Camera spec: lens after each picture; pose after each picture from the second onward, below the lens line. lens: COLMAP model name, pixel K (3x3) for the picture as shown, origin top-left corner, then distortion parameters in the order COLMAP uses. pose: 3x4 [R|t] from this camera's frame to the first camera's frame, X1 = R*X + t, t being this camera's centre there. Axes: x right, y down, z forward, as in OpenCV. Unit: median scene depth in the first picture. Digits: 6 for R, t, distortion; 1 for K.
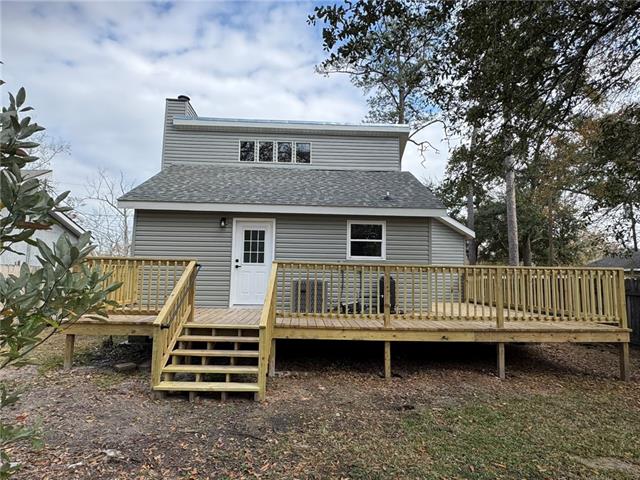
lens RADIAL K [[372.7, 0, 319.1], [0, 372.7, 241.3], [0, 0, 1]] dist [0.003279, 0.000658]
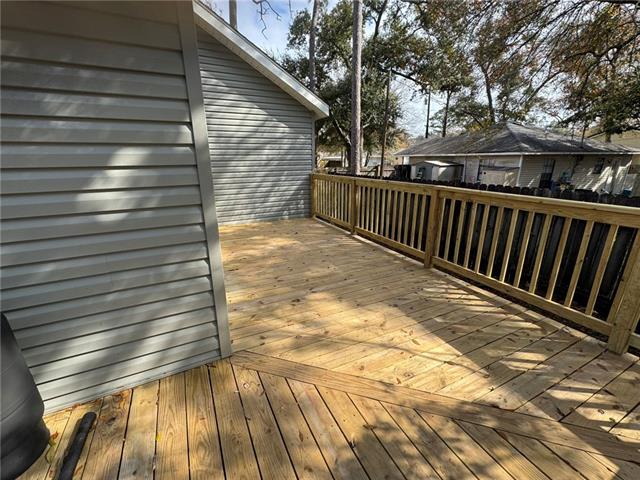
lens RADIAL K [[276.7, 0, 321.4], [0, 276.7, 241.2], [0, 0, 1]] dist [0.000200, -0.000050]
pose [[0.910762, -0.143080, 0.387350, 0.081100], [-0.016703, 0.924518, 0.380773, 0.002377], [-0.412593, -0.353263, 0.839626, 0.220614]]
